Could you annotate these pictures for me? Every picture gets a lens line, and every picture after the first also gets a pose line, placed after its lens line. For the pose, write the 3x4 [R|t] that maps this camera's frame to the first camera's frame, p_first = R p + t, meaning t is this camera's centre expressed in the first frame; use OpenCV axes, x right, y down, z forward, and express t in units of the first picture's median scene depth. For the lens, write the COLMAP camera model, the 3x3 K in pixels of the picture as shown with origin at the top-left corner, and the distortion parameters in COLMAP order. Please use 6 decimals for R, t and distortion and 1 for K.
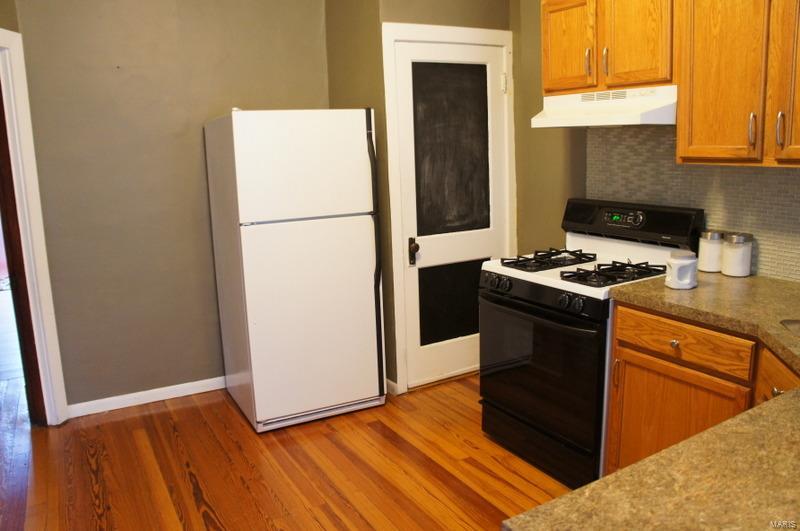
lens RADIAL K [[639.5, 0, 395.4], [0, 639.5, 263.3], [0, 0, 1]] dist [-0.101010, 0.033343]
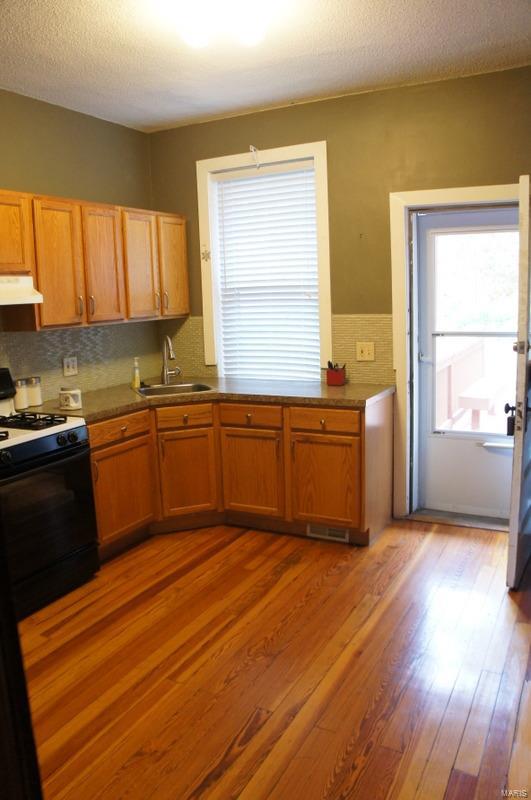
lens RADIAL K [[639.5, 0, 261.9], [0, 639.5, 396.3], [0, 0, 1]] dist [-0.101010, 0.033343]
pose [[-0.543018, -0.082508, 0.835658, -0.997995], [0.212067, 0.949429, 0.231545, -0.231706], [-0.812502, 0.302949, -0.498059, 1.284177]]
